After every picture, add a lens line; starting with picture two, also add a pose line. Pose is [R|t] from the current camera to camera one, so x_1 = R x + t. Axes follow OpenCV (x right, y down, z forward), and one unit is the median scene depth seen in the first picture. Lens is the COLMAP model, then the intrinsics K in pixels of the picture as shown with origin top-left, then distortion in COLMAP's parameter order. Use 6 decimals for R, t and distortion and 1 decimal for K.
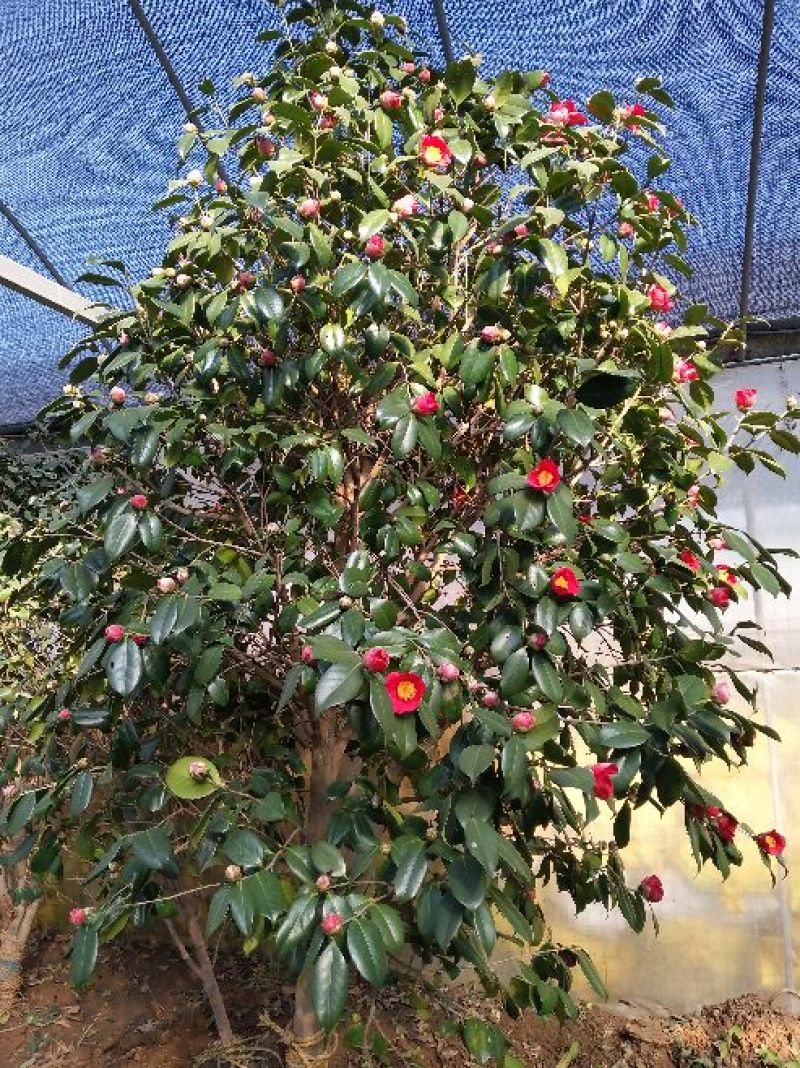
lens RADIAL K [[816.6, 0, 399.2], [0, 816.6, 537.3], [0, 0, 1]] dist [0.102635, -0.139960]
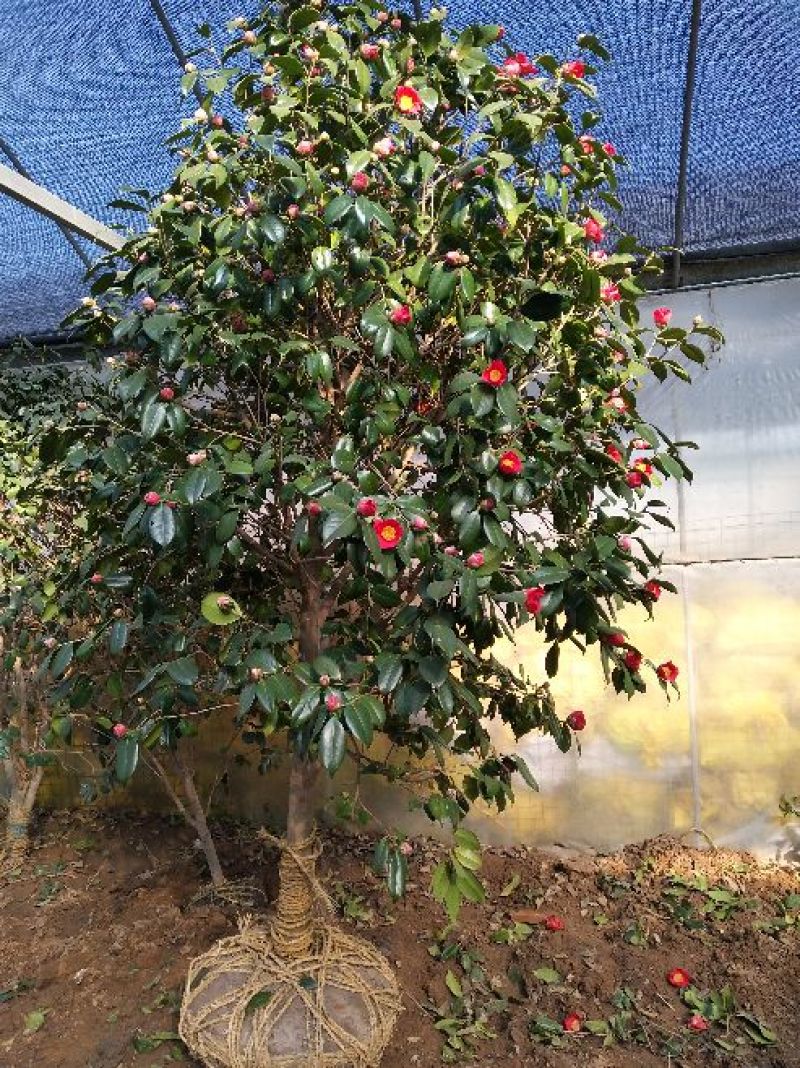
lens RADIAL K [[816.6, 0, 399.2], [0, 816.6, 537.3], [0, 0, 1]] dist [0.102635, -0.139960]
pose [[0.998588, -0.001268, 0.053111, -0.030889], [-0.003170, 0.996511, 0.083407, 0.057430], [-0.053032, -0.083458, 0.995099, -0.222564]]
